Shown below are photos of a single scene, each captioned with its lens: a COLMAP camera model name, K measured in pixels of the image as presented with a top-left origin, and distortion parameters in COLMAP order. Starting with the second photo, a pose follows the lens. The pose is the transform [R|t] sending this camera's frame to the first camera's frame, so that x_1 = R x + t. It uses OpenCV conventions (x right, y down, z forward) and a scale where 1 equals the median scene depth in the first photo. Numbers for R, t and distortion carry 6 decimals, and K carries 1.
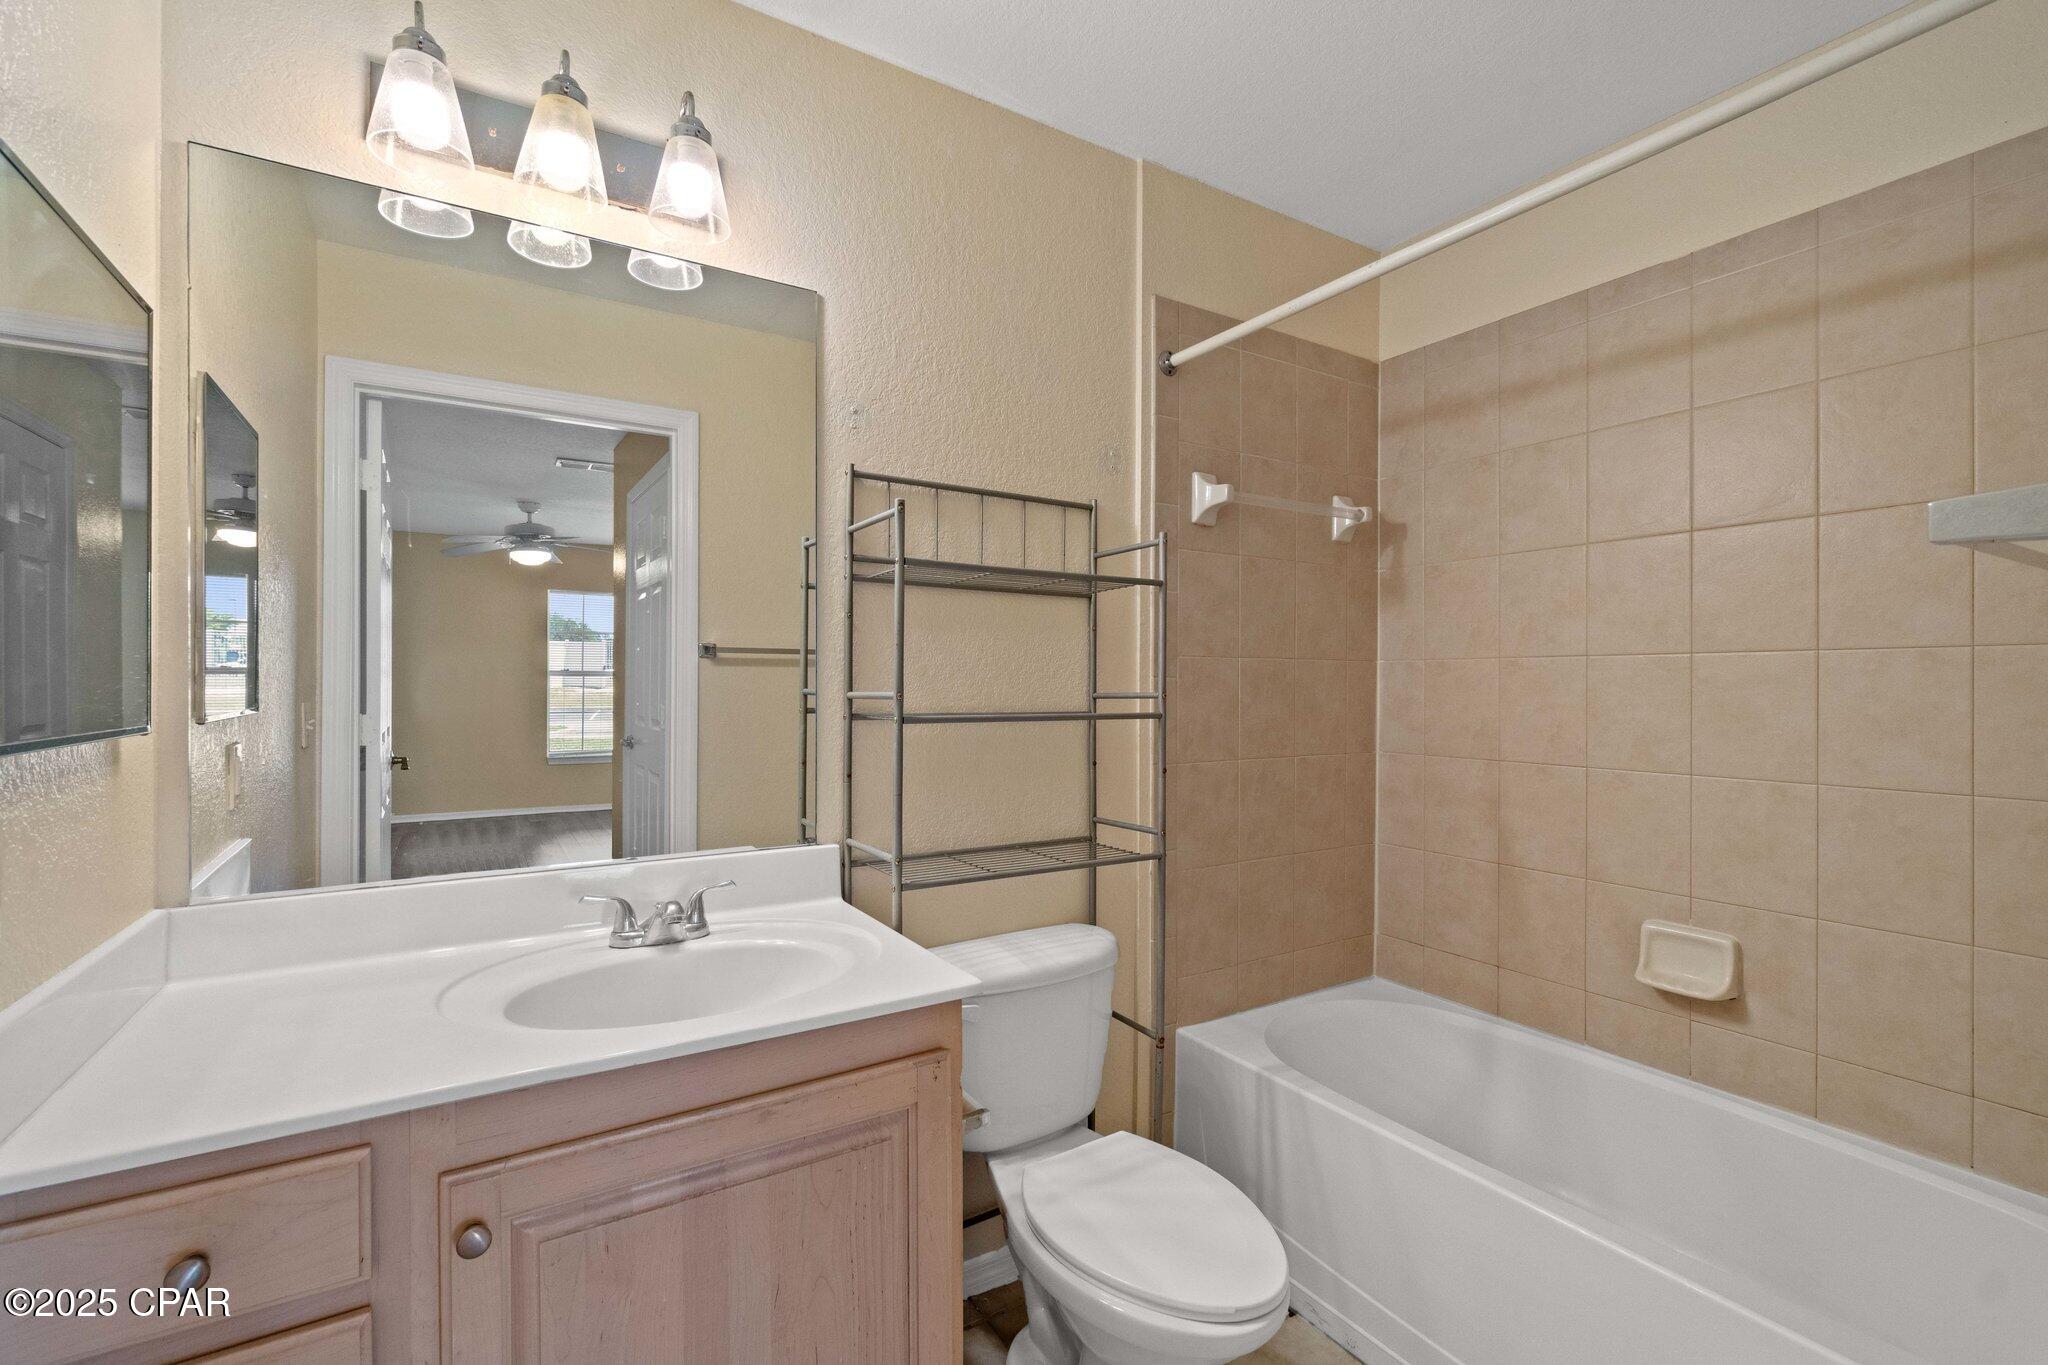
lens RADIAL K [[895.3, 0, 1026.3], [0, 895.3, 679.4], [0, 0, 1]] dist [-0.002231, 0.000392]
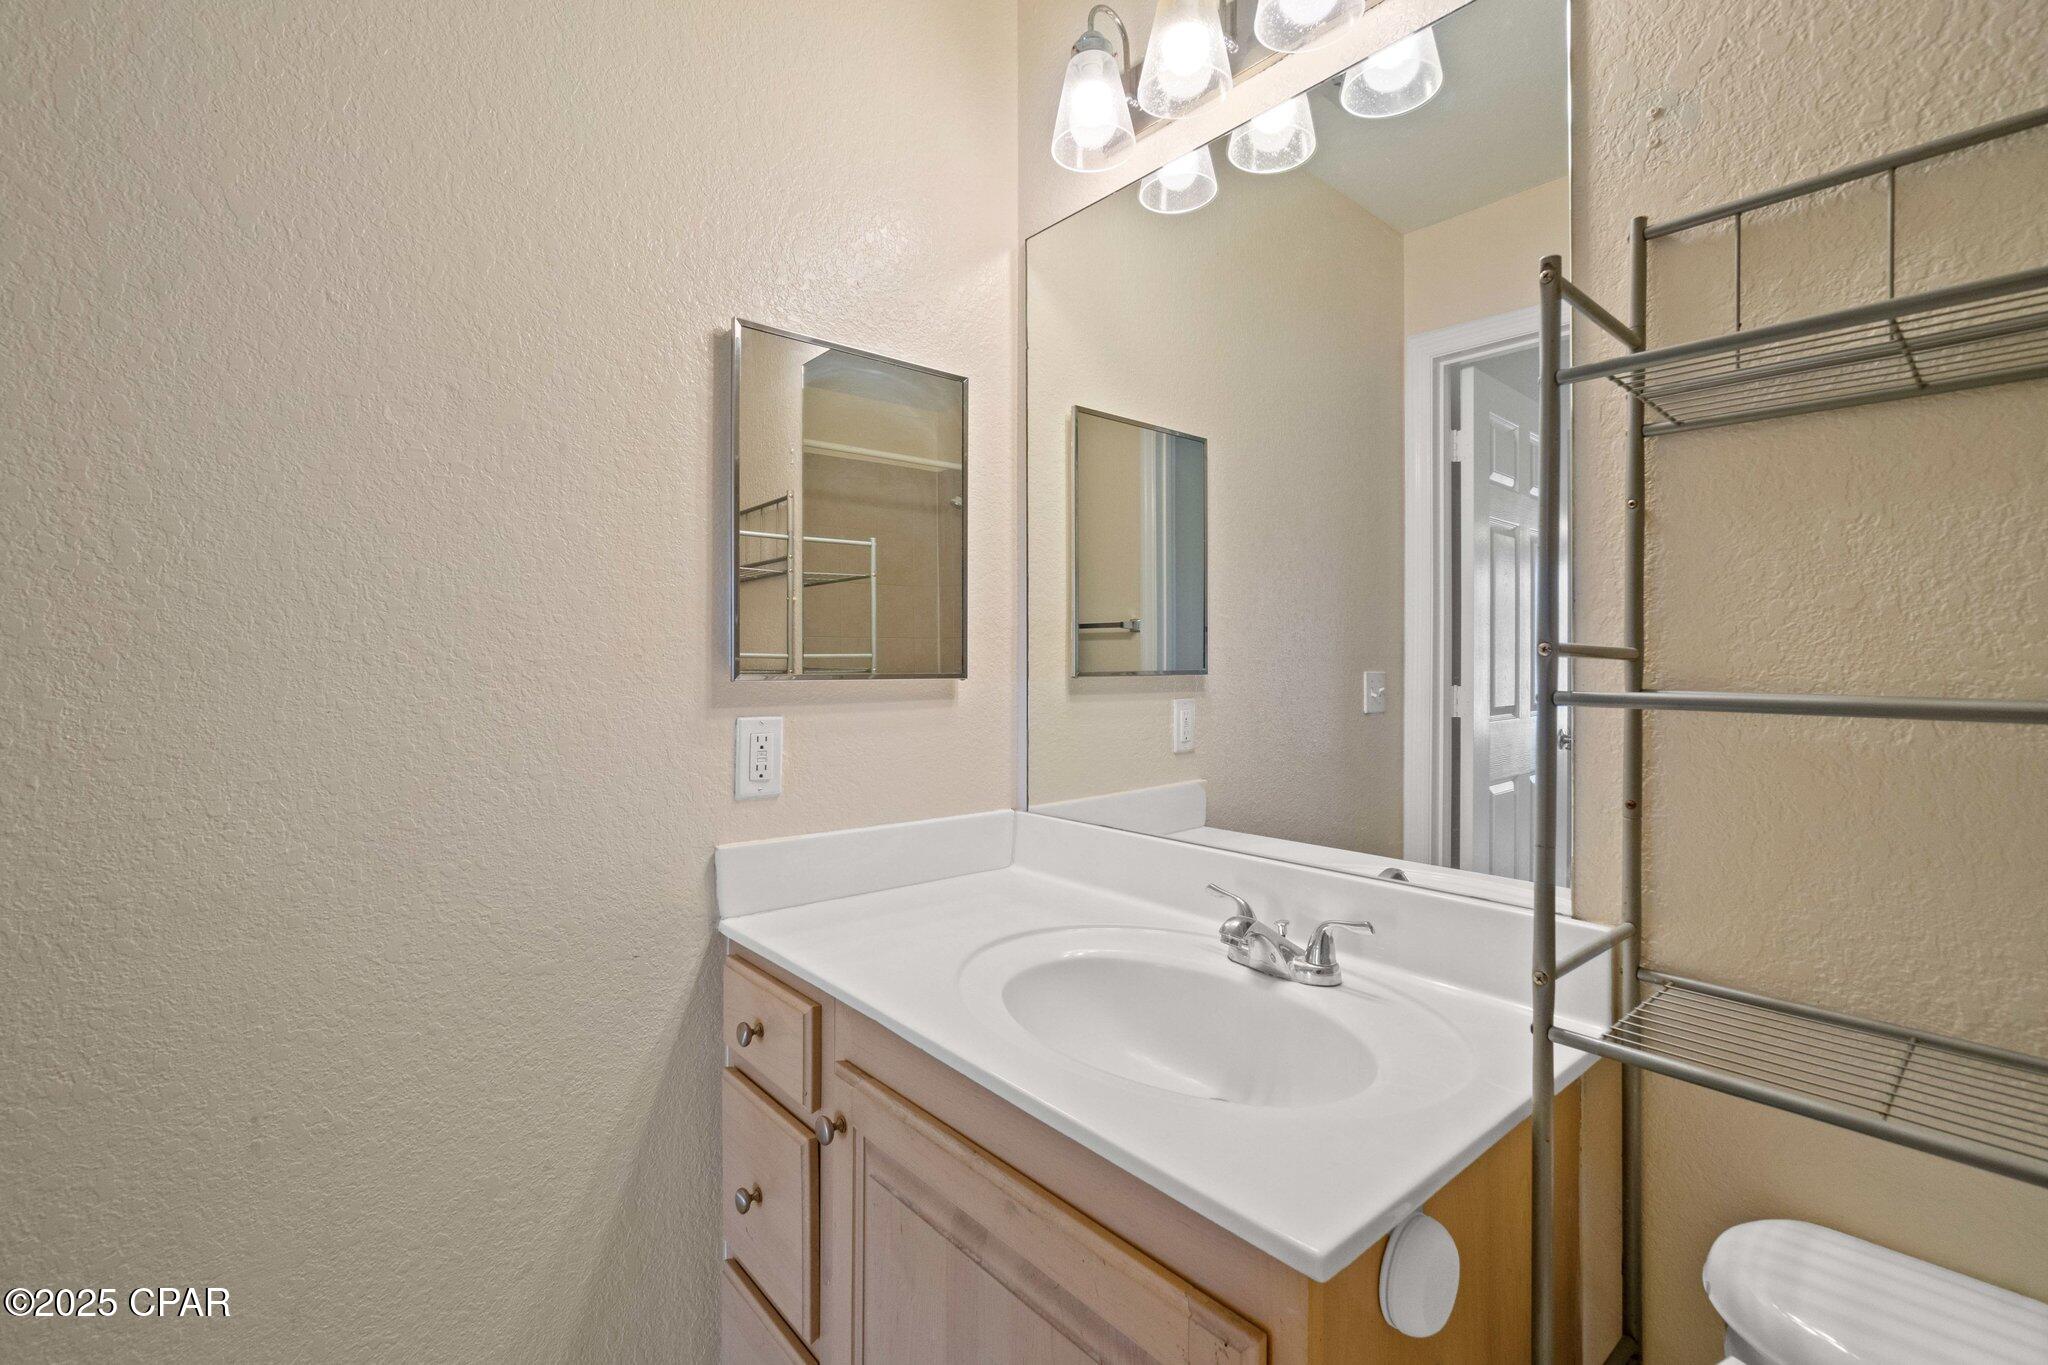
lens RADIAL K [[895.3, 0, 1019.1], [0, 895.3, 668.1], [0, 0, 1]] dist [-0.002231, 0.000392]
pose [[0.151014, 0.005888, -0.988514, 0.304255], [0.001384, 0.999980, 0.006167, 0.024313], [0.988531, -0.002300, 0.151003, 0.619841]]
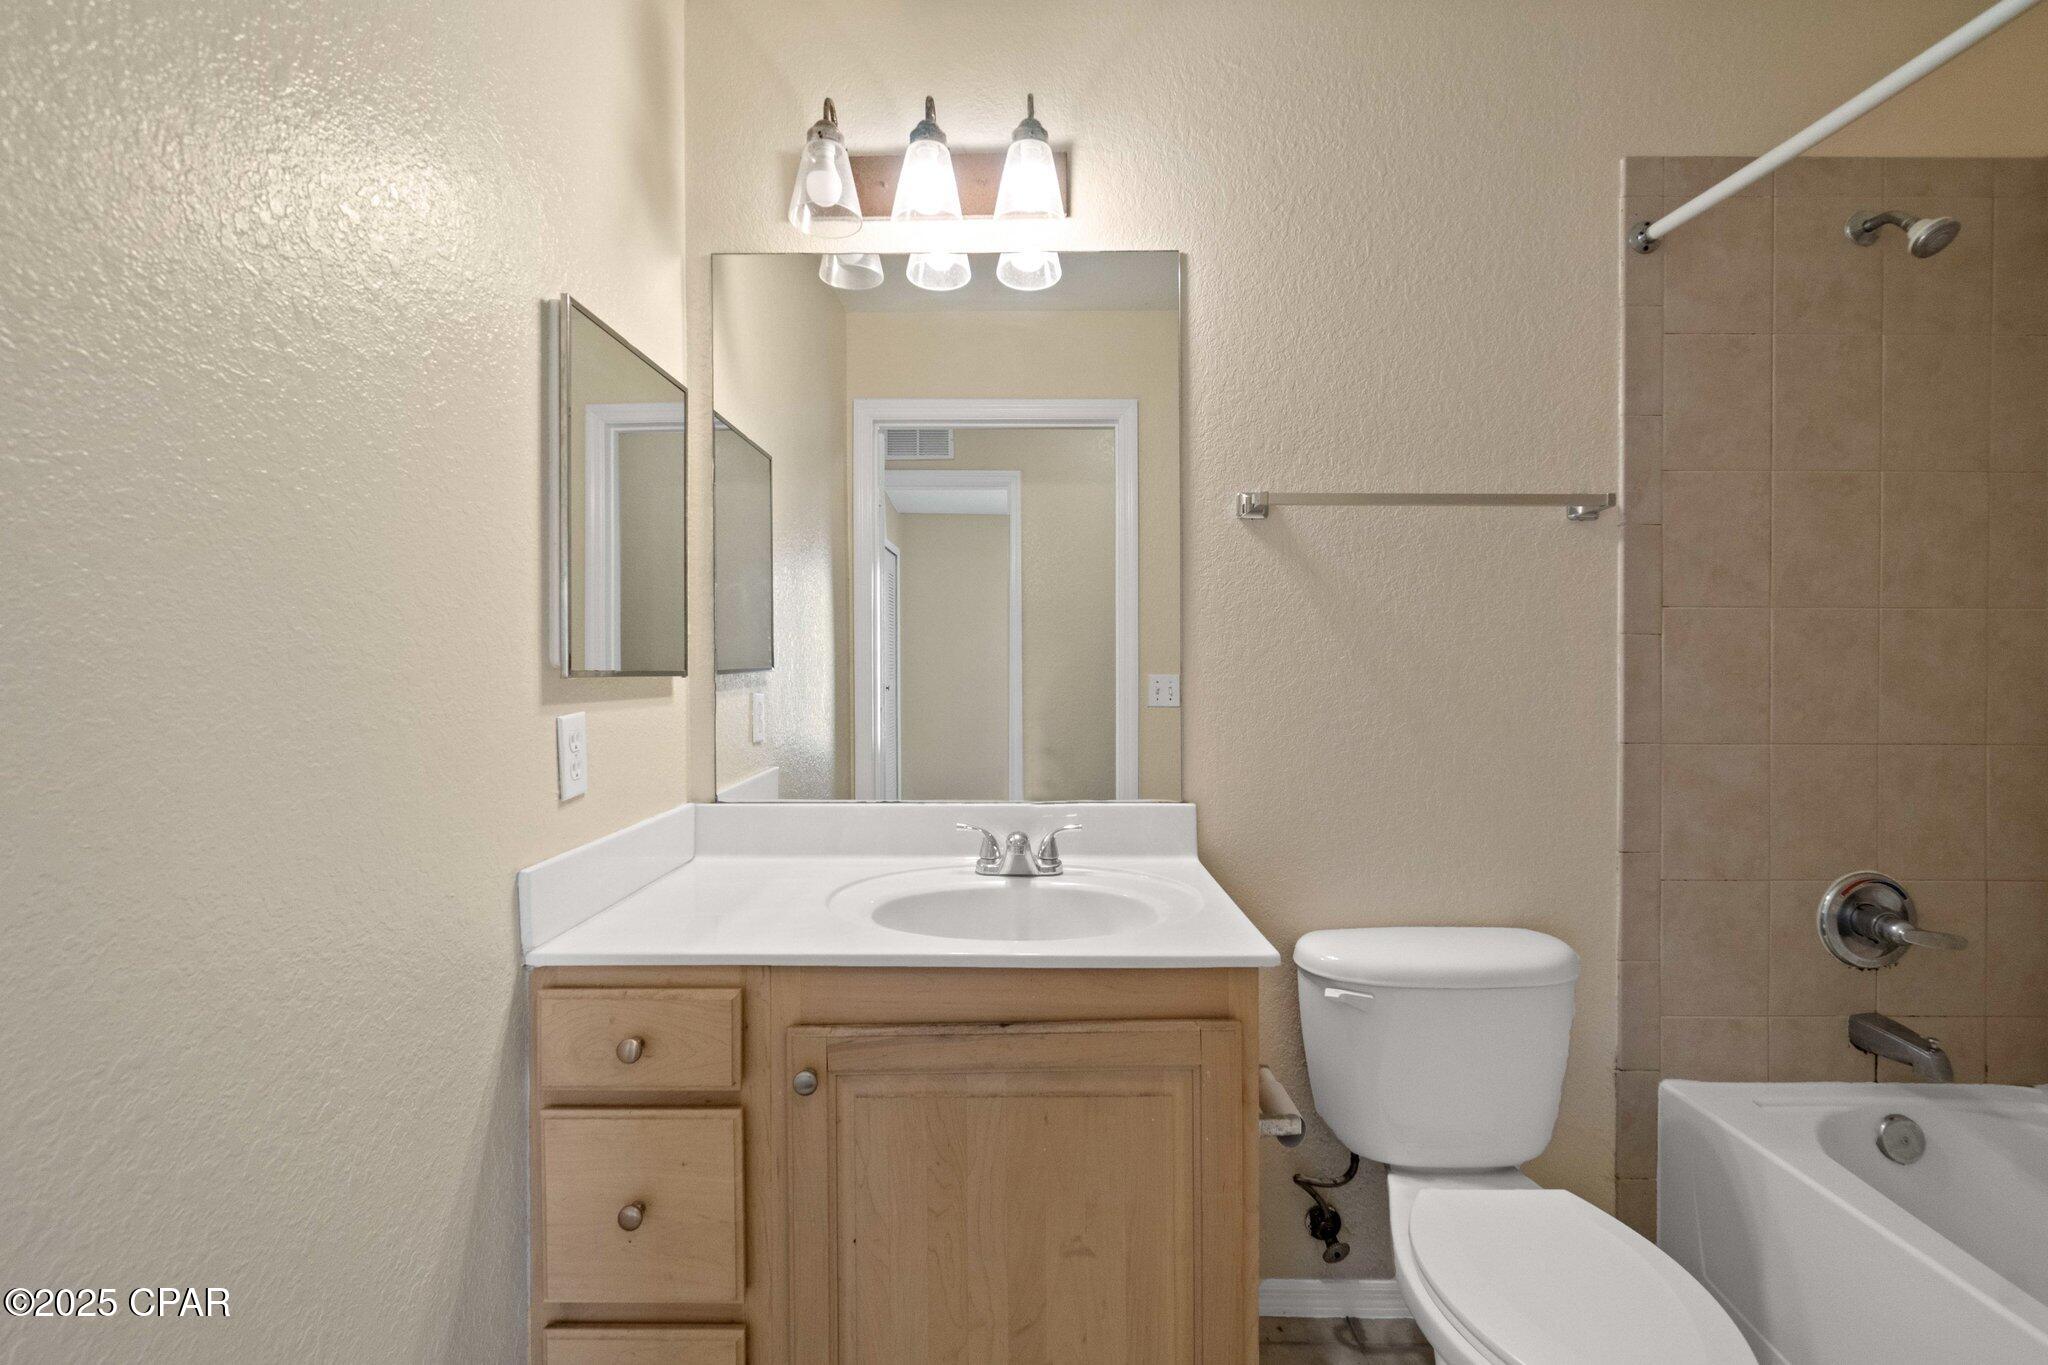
lens RADIAL K [[895.3, 0, 1018.0], [0, 895.3, 674.9], [0, 0, 1]] dist [-0.002231, 0.000392]
pose [[0.850675, 0.010475, -0.525587, 0.160867], [-0.000339, 0.999812, 0.019377, 0.021450], [0.525692, -0.016306, 0.850519, 0.055768]]
